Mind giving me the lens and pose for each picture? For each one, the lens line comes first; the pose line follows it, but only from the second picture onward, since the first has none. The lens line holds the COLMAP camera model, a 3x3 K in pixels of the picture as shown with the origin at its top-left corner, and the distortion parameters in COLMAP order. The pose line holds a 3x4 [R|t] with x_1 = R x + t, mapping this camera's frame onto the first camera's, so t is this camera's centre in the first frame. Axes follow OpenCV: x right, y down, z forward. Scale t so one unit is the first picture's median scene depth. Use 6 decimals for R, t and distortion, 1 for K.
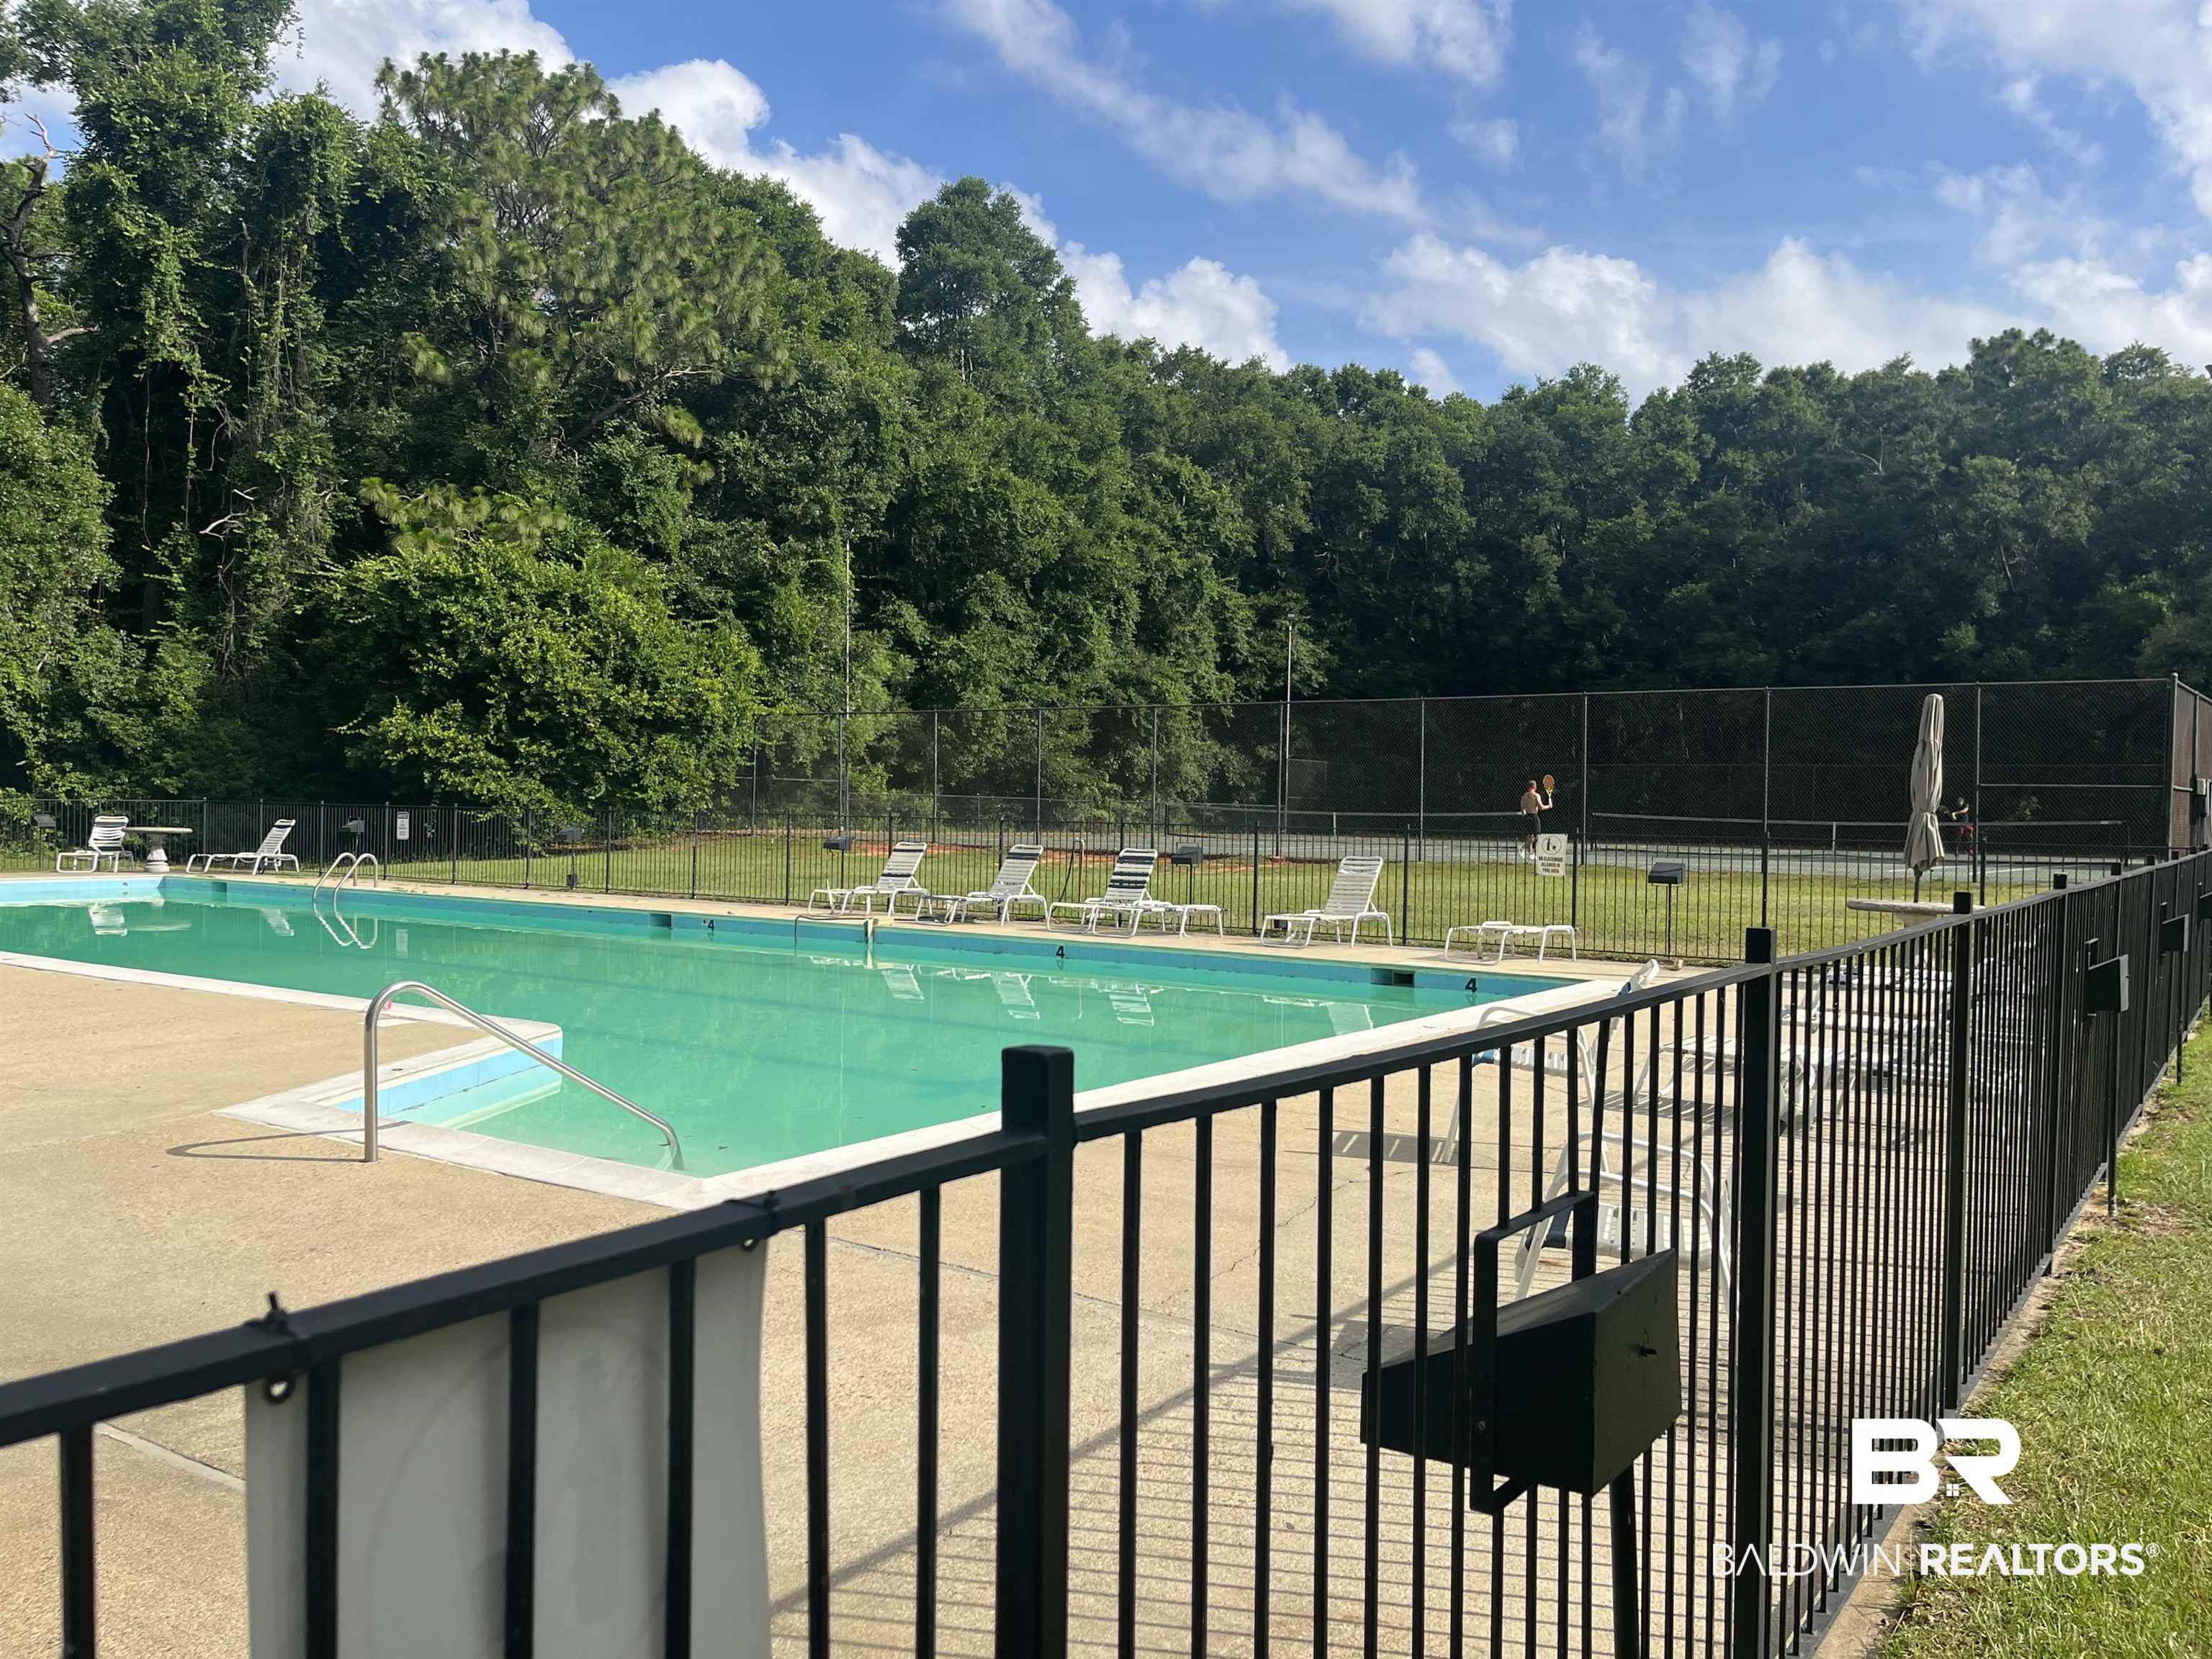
lens RADIAL K [[1711.3, 0, 1101.1], [0, 1711.3, 834.0], [0, 0, 1]] dist [-0.006549, -0.003589]
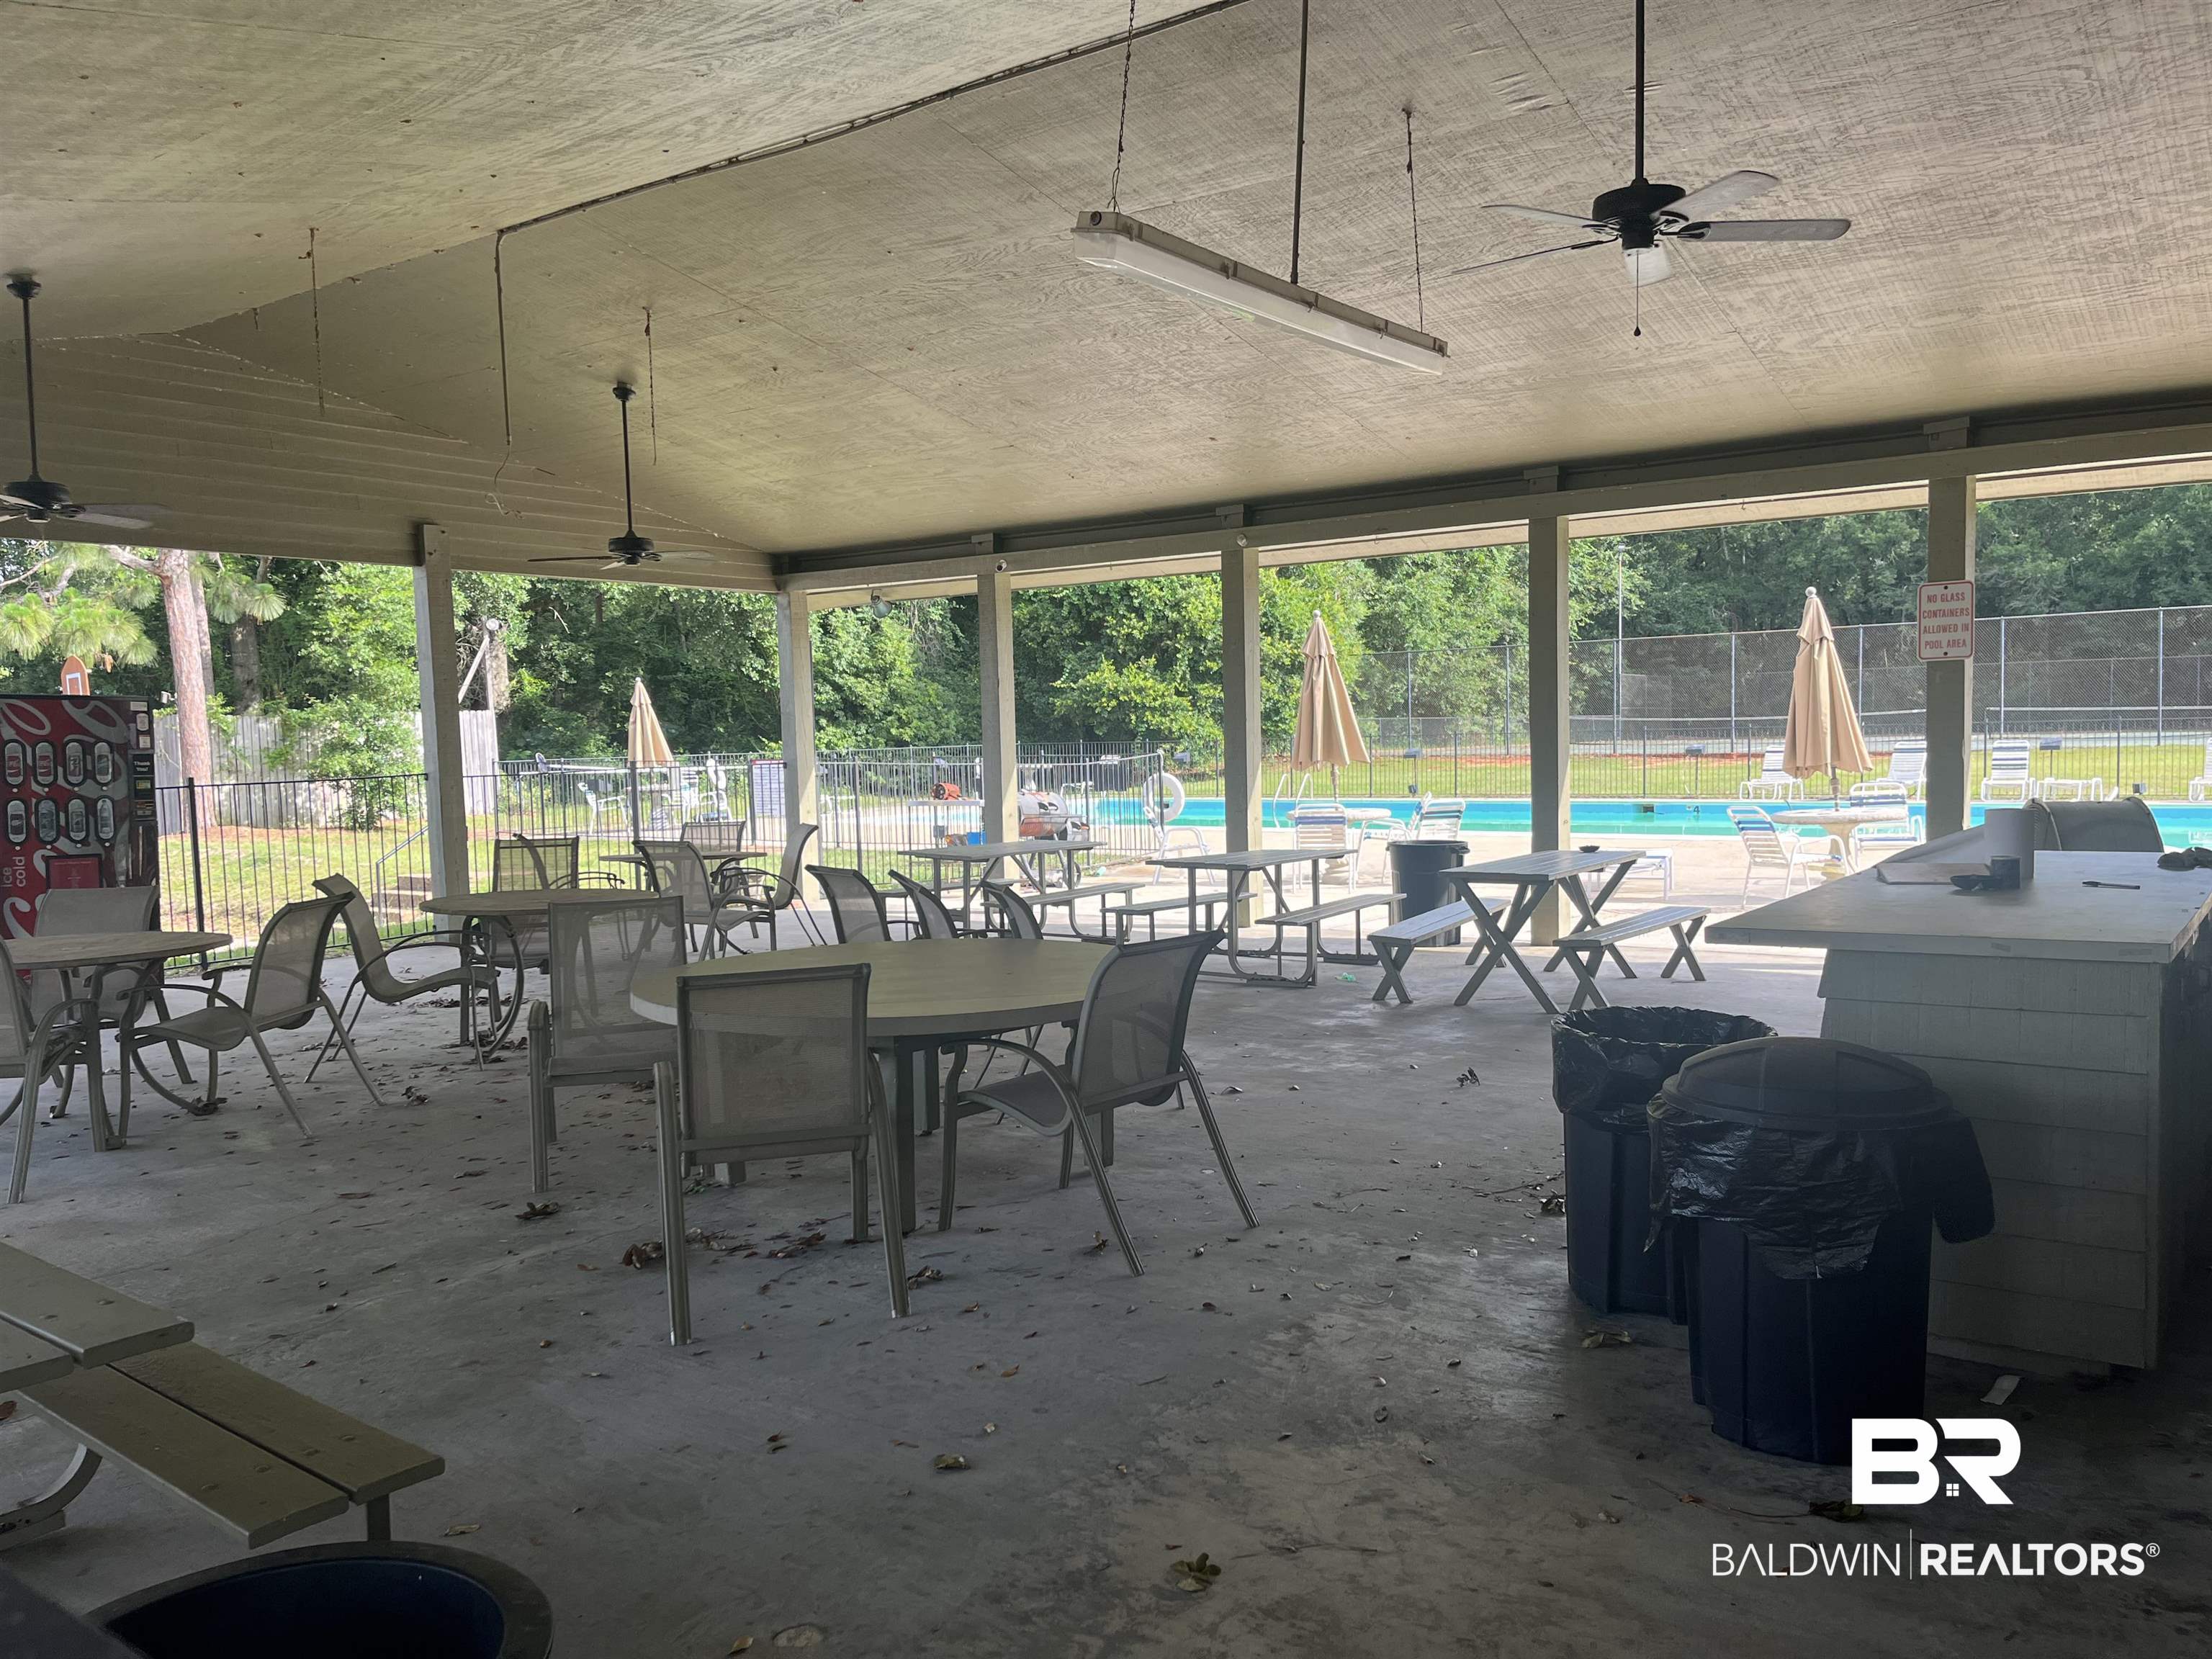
lens RADIAL K [[1679.2, 0, 1111.0], [0, 1679.2, 832.4], [0, 0, 1]] dist [0.005133, 0.001328]
pose [[0.999021, -0.042219, -0.013186, -0.391692], [0.042777, 0.998053, 0.045383, -0.006503], [0.011244, -0.045902, 0.998883, -0.227943]]
